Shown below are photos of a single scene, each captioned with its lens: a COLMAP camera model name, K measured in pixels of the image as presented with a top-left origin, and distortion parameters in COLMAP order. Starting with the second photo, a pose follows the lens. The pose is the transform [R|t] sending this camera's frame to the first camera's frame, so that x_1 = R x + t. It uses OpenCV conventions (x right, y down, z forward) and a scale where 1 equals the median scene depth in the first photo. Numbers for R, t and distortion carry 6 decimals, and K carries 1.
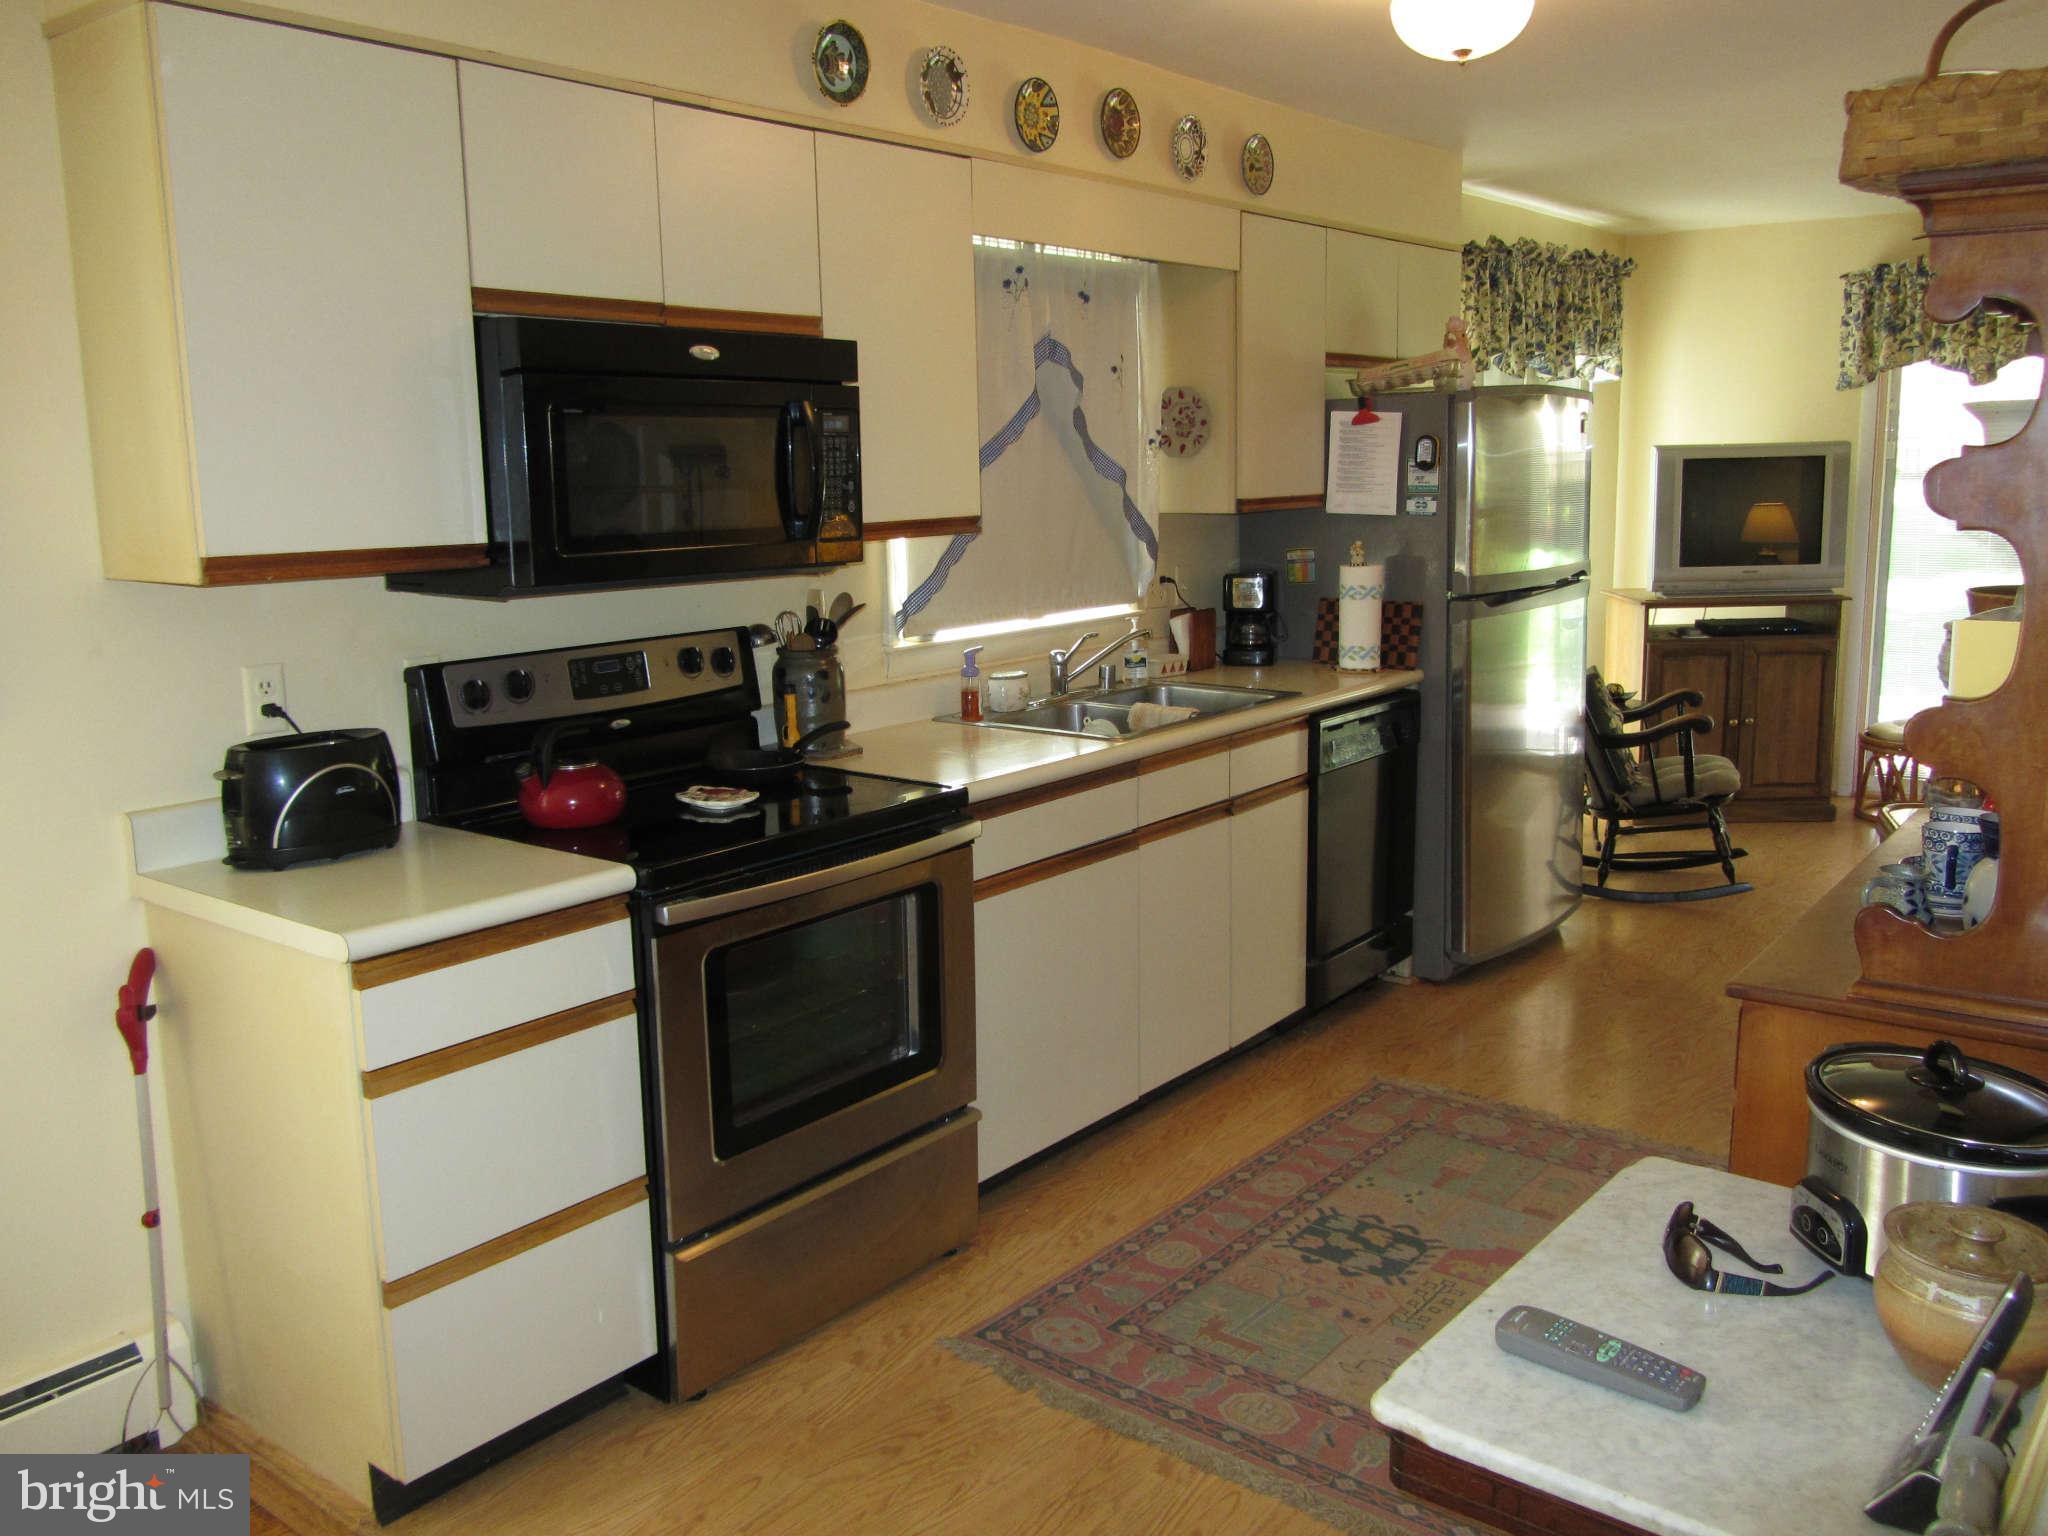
lens RADIAL K [[1717.8, 0, 1024.0], [0, 1717.8, 768.0], [0, 0, 1]] dist [-0.036327, 0.003925]
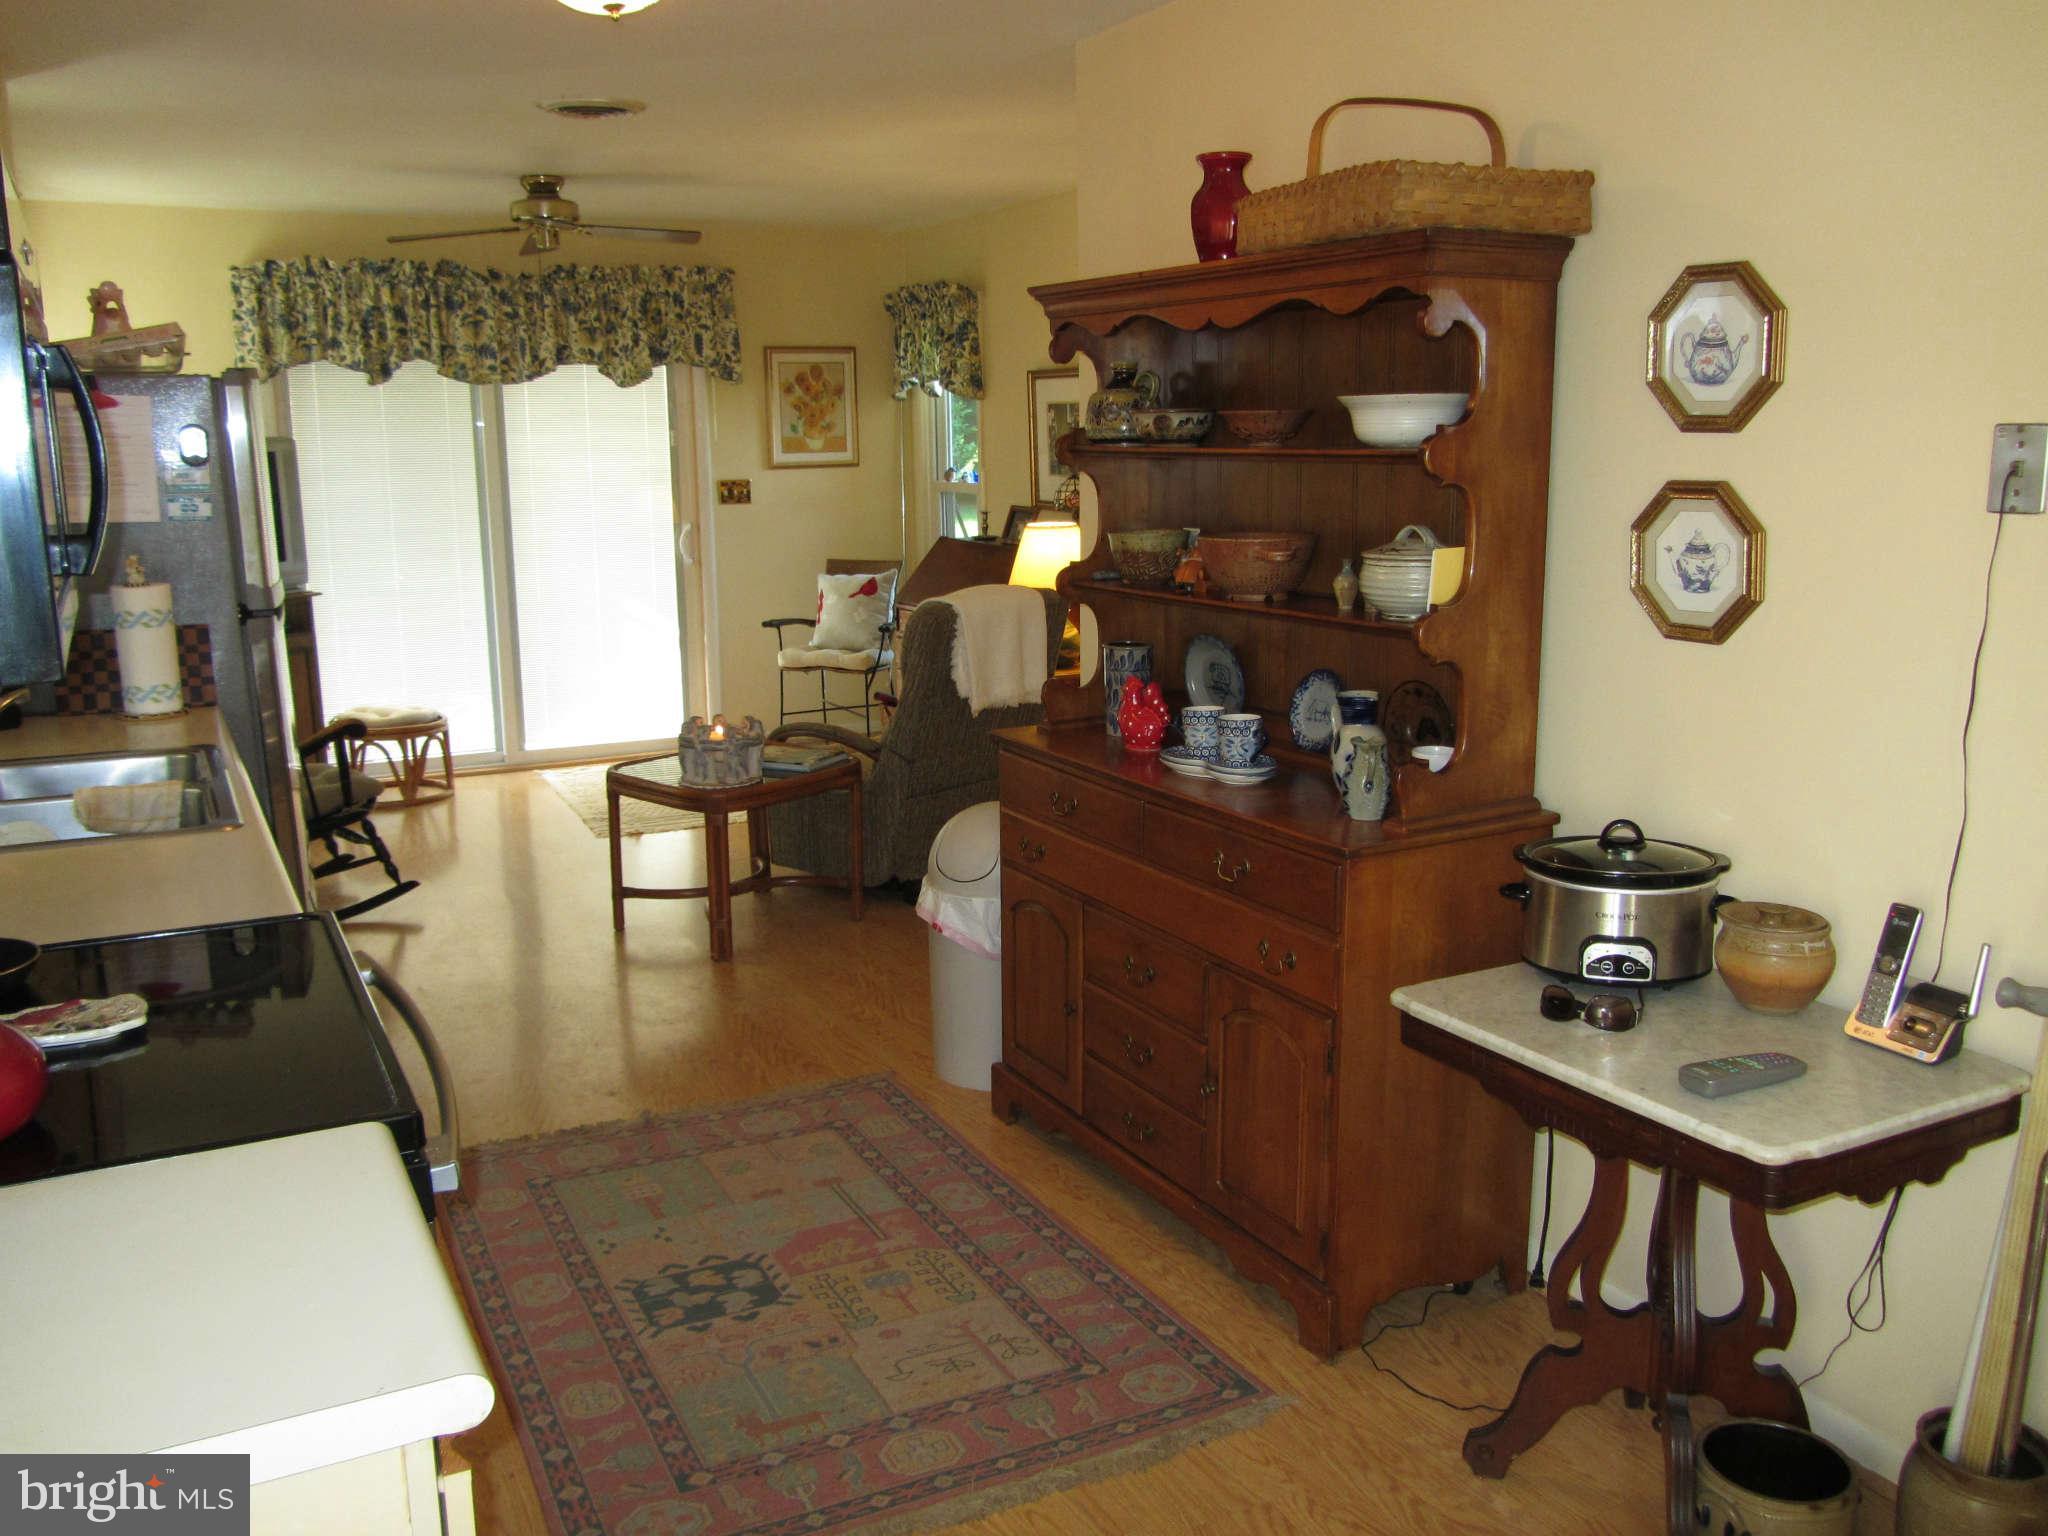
lens RADIAL K [[1689.5, 0, 1052.6], [0, 1689.5, 761.6], [0, 0, 1]] dist [-0.031862, 0.004614]
pose [[0.391318, -0.162495, 0.905796, -0.259061], [0.166447, 0.980551, 0.103998, -0.034126], [-0.905078, 0.110070, 0.410754, 0.215857]]
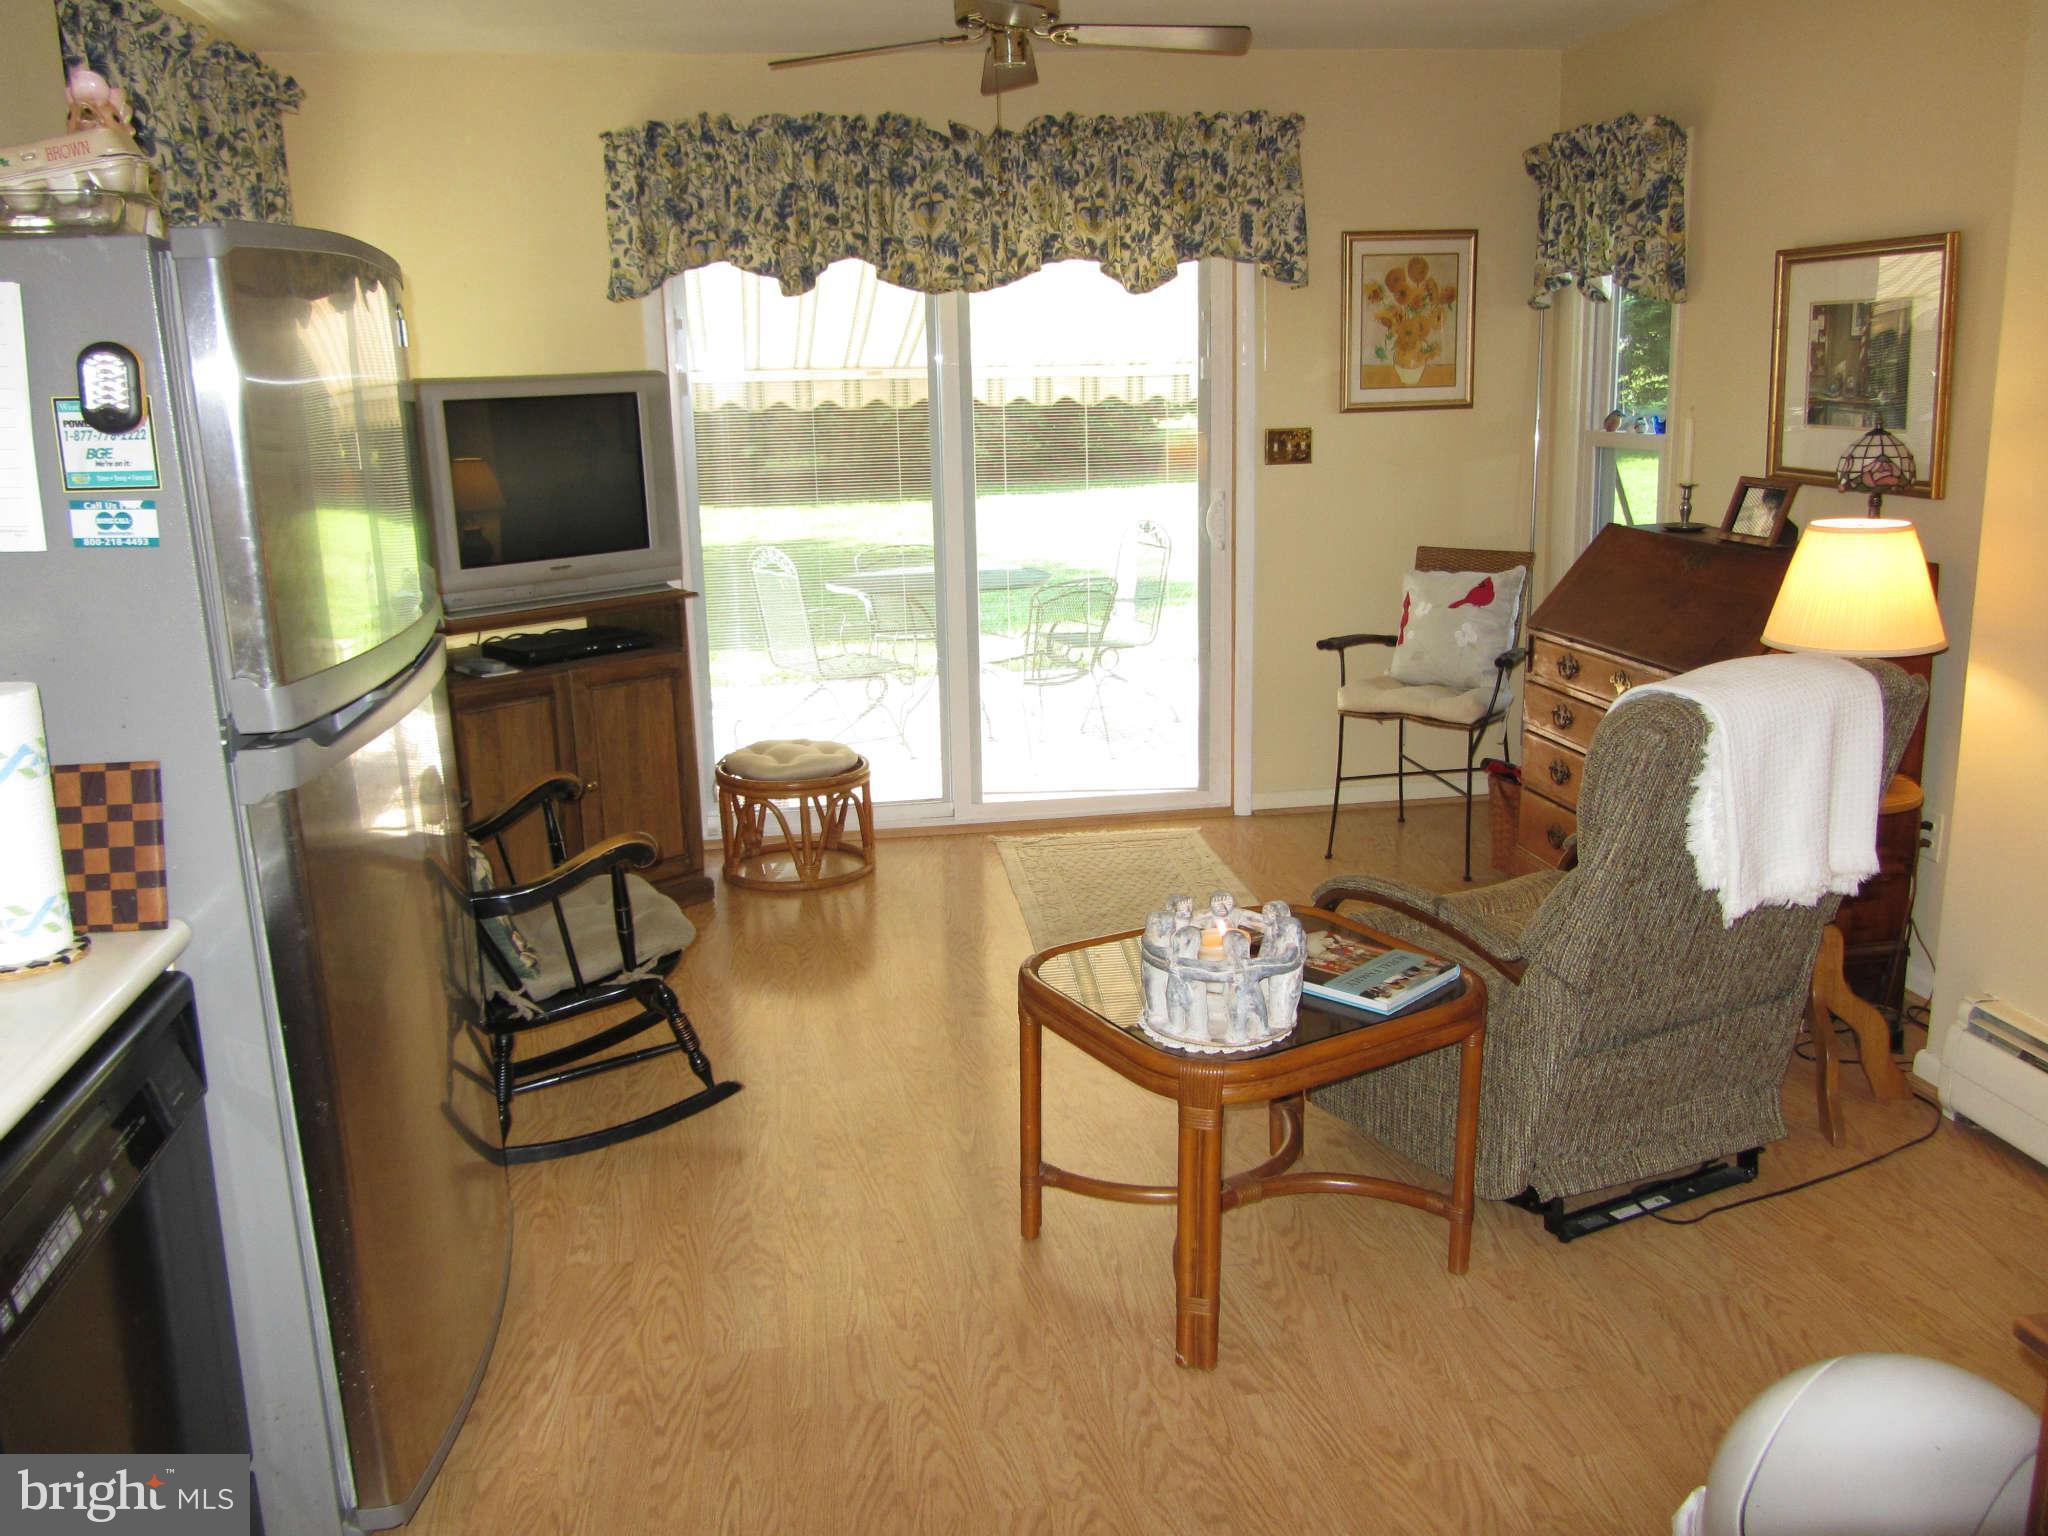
lens RADIAL K [[1689.5, 0, 1052.6], [0, 1689.5, 761.6], [0, 0, 1]] dist [-0.031862, 0.004614]
pose [[0.667404, -0.163731, 0.726473, 0.062531], [0.142372, 0.985590, 0.091334, -0.074123], [-0.730959, 0.042473, 0.681098, 0.417319]]
